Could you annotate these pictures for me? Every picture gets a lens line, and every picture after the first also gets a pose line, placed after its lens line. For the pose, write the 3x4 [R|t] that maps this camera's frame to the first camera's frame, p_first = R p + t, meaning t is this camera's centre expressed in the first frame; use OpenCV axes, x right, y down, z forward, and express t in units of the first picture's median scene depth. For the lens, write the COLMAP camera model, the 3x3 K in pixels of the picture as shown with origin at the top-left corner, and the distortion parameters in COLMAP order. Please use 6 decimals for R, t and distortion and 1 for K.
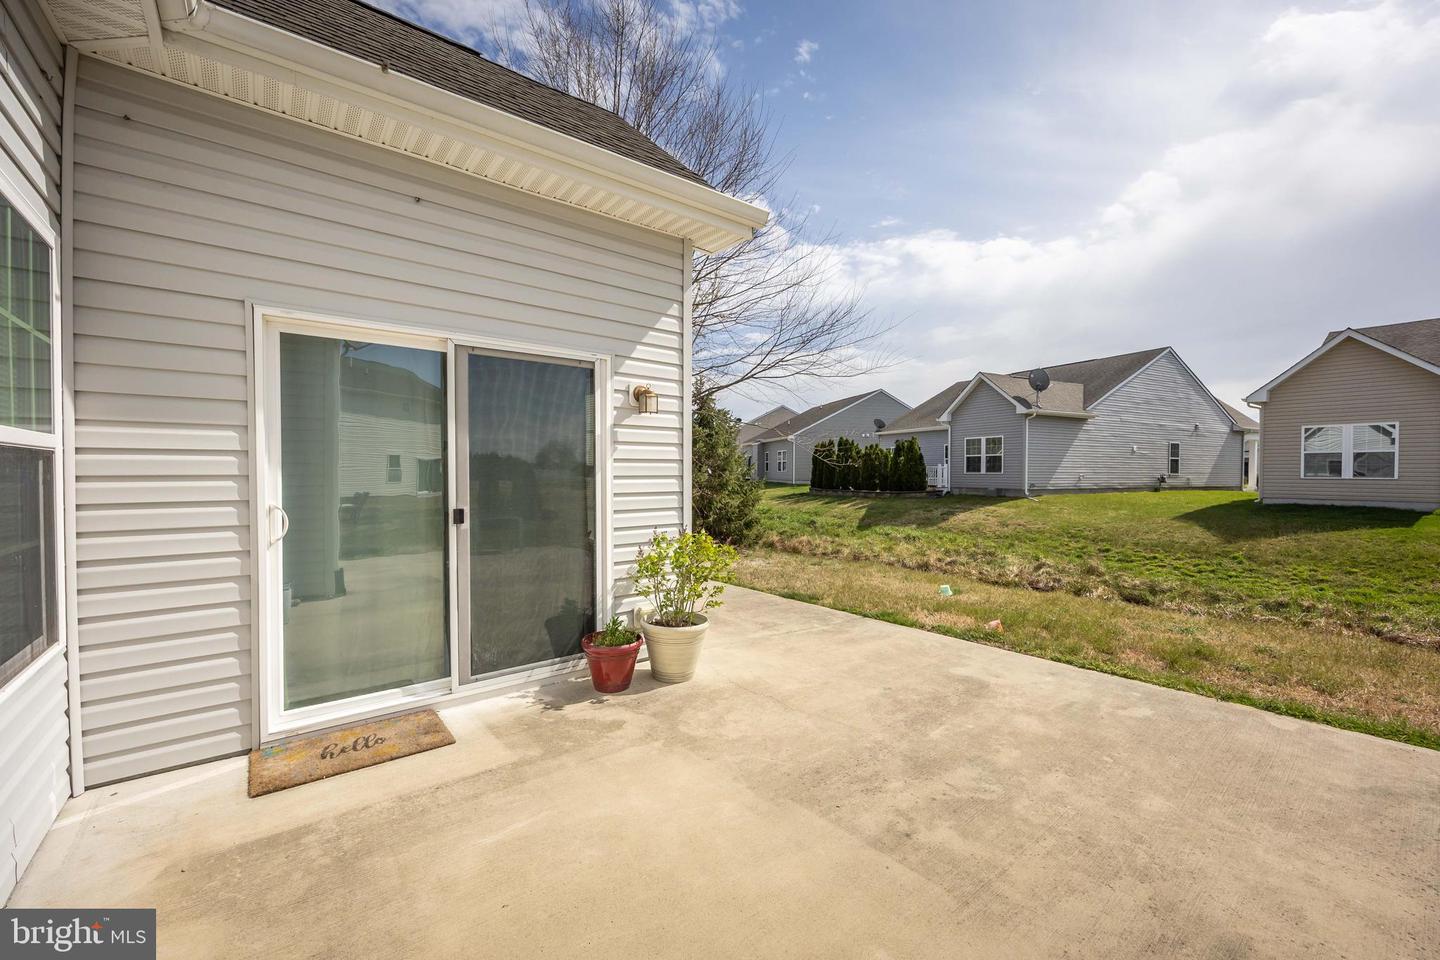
lens RADIAL K [[578.1, 0, 729.0], [0, 578.1, 487.0], [0, 0, 1]] dist [0.000165, -0.001002]
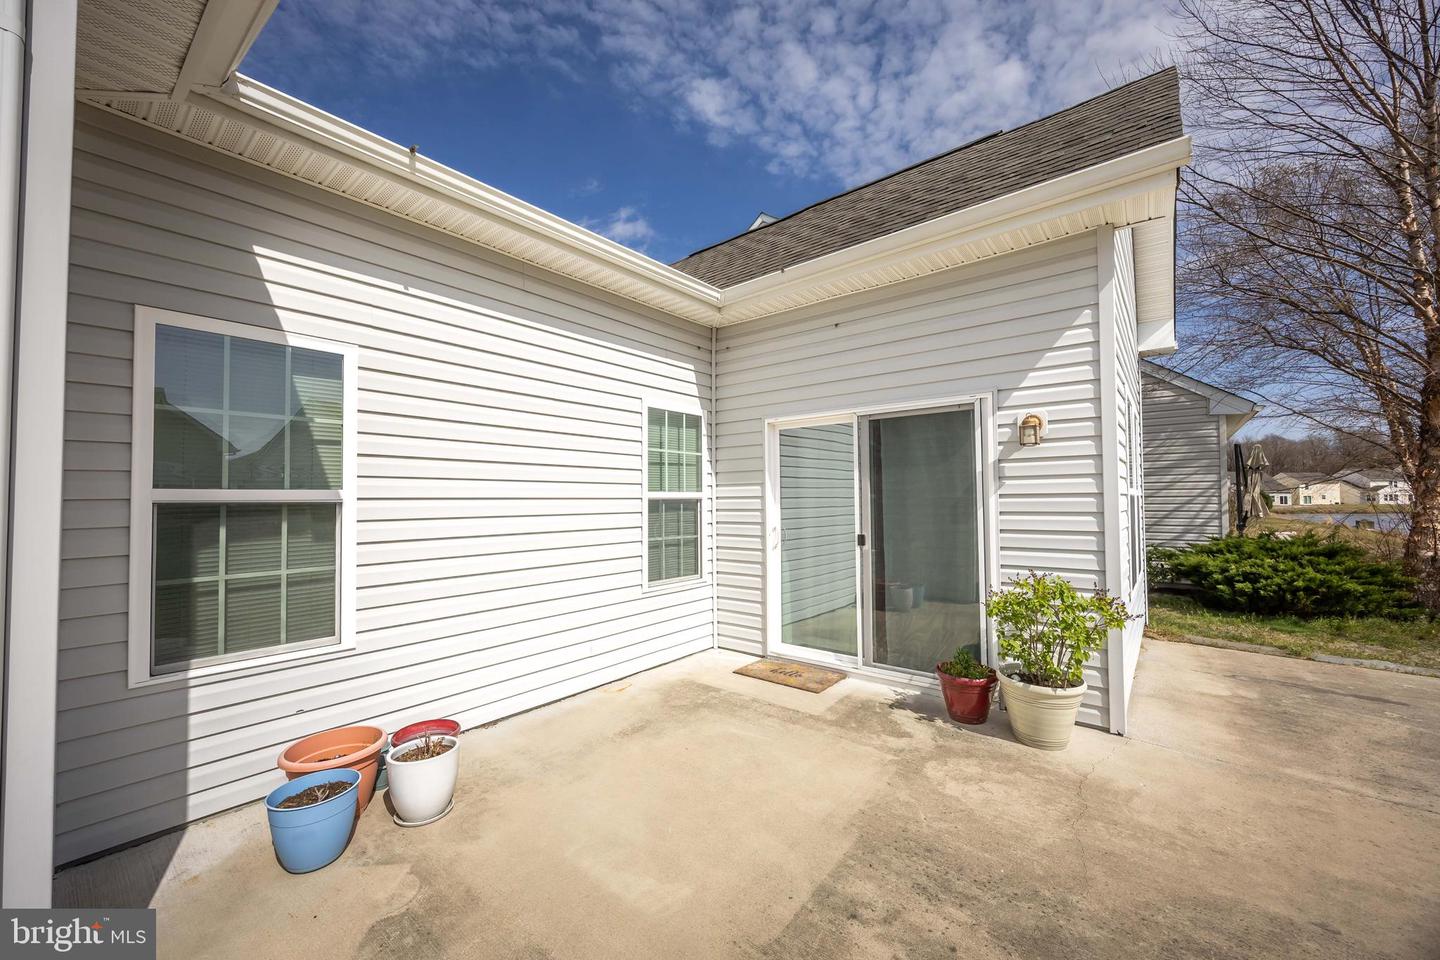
lens RADIAL K [[557.3, 0, 718.8], [0, 557.3, 485.6], [0, 0, 1]] dist [-0.001567, -0.000397]
pose [[0.197648, -0.031320, -0.979773, 0.757440], [-0.019845, 0.999157, -0.035943, -0.023195], [0.980072, 0.026548, 0.196860, 0.401678]]
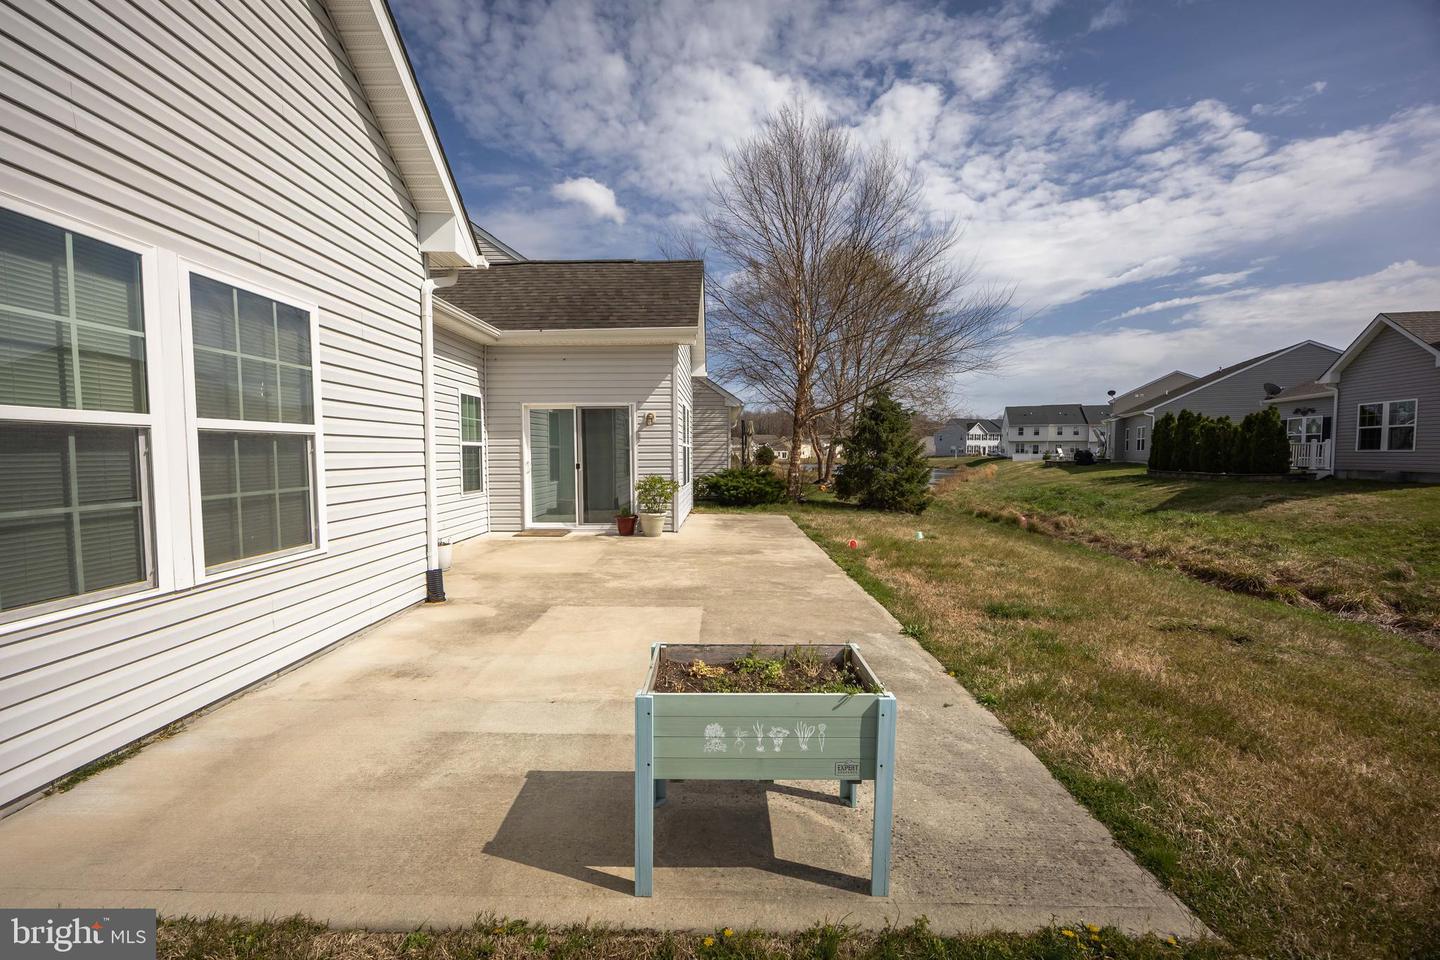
lens RADIAL K [[557.3, 0, 731.7], [0, 557.3, 487.9], [0, 0, 1]] dist [-0.001567, -0.000397]
pose [[0.778518, 0.031935, -0.626810, 1.853372], [-0.010394, 0.999224, 0.037999, 0.045087], [0.627537, -0.023067, 0.778245, -0.675098]]
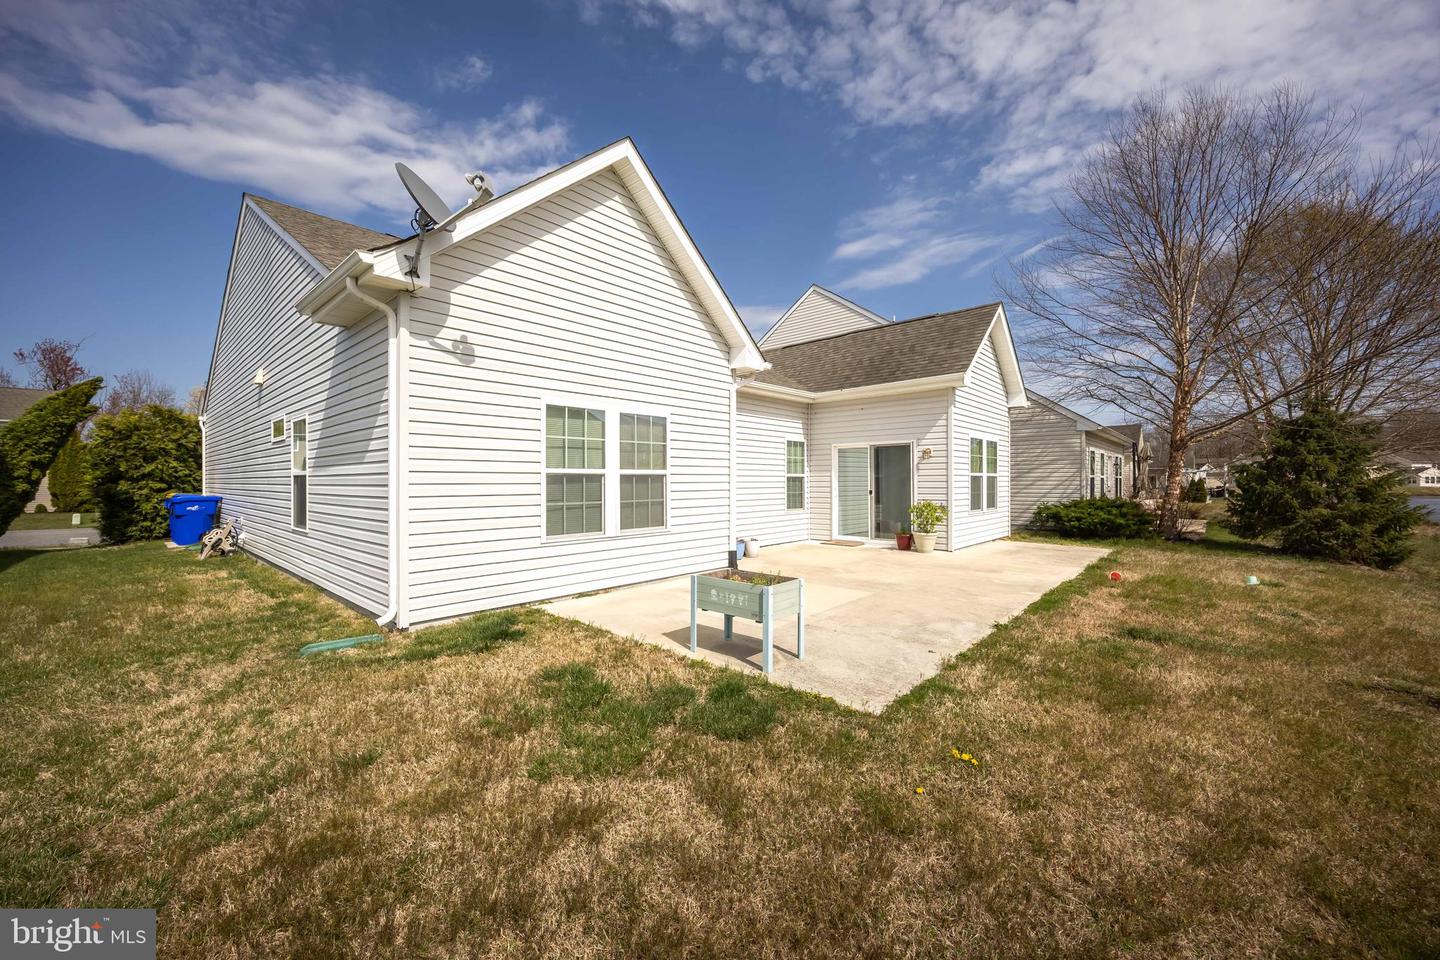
lens RADIAL K [[578.1, 0, 720.5], [0, 578.1, 484.5], [0, 0, 1]] dist [0.000165, -0.001002]
pose [[0.160792, 0.000152, -0.986988, 2.916691], [-0.022559, 0.999739, -0.003521, 0.035893], [0.986730, 0.022832, 0.160754, -0.500585]]
